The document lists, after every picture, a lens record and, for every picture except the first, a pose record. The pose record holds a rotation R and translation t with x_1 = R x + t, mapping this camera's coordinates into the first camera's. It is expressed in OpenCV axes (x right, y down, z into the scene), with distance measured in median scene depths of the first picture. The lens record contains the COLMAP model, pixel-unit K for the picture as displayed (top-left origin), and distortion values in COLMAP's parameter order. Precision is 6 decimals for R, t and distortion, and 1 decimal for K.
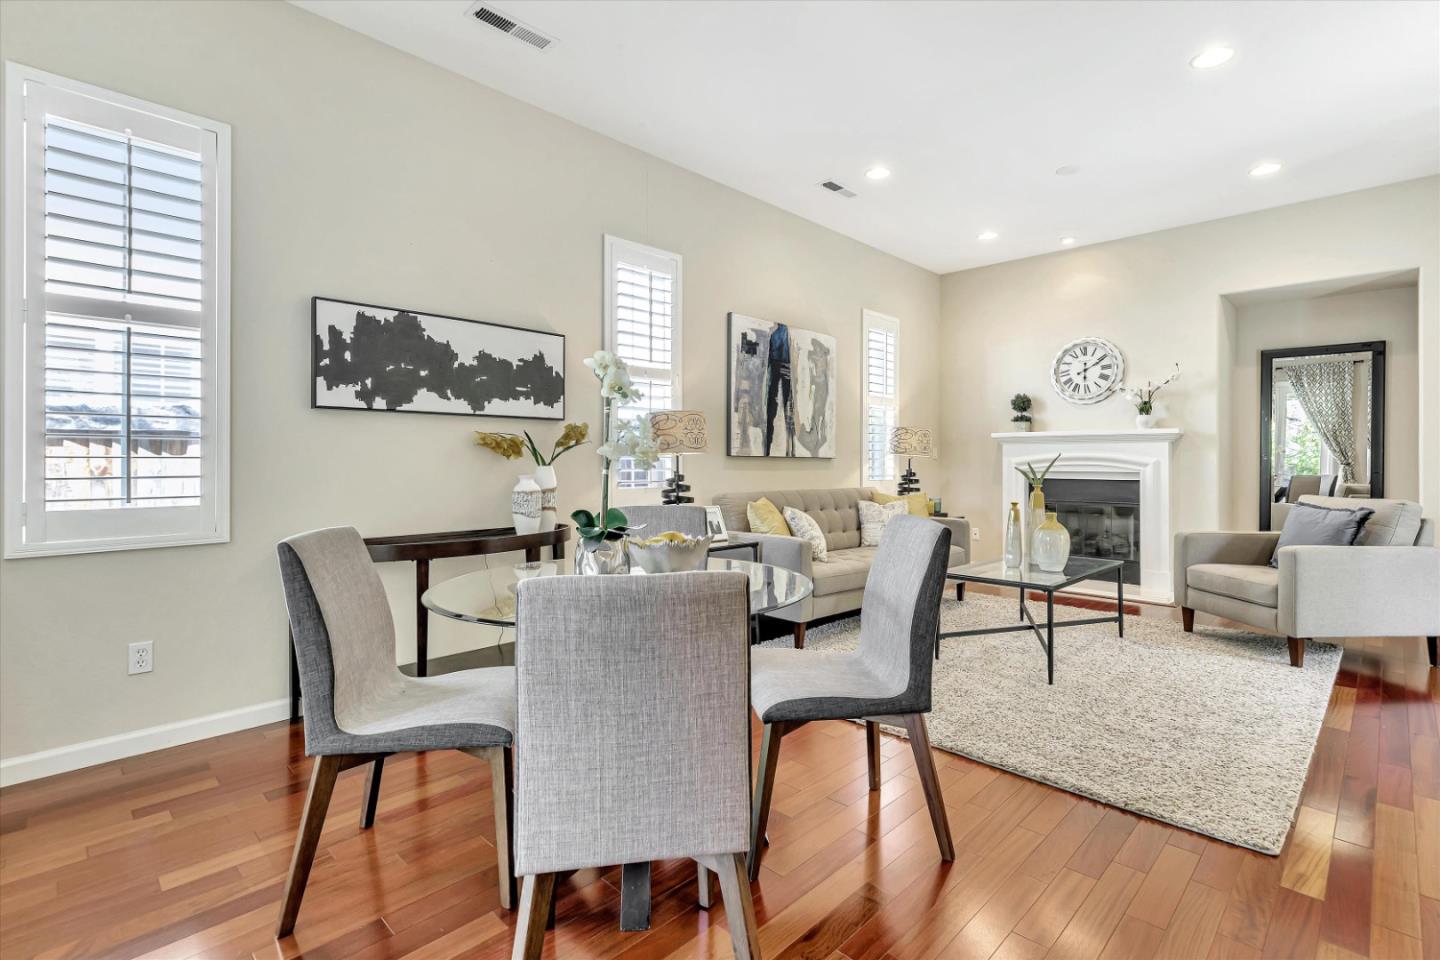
lens RADIAL K [[675.2, 0, 721.1], [0, 675.2, 459.1], [0, 0, 1]] dist [-0.000861, -0.000166]
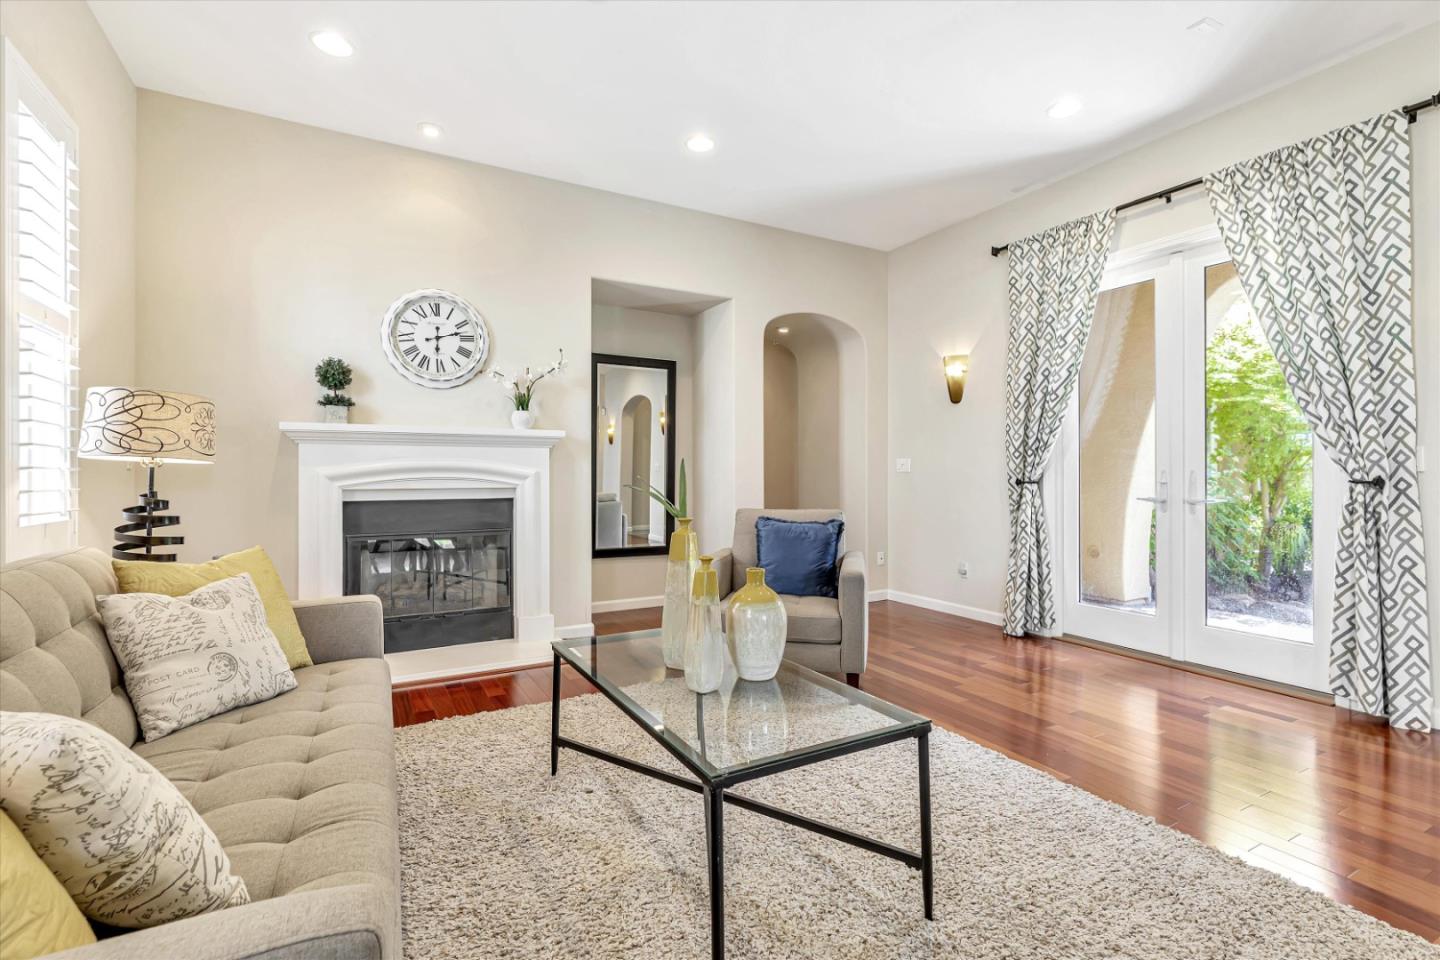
lens RADIAL K [[656.9, 0, 720.8], [0, 656.9, 474.2], [0, 0, 1]] dist [0.001656, 0.000235]
pose [[0.279531, -0.004555, 0.960126, -0.013231], [-0.002596, 0.999982, 0.005500, 0.000454], [-0.960133, -0.004030, 0.279514, 0.550101]]
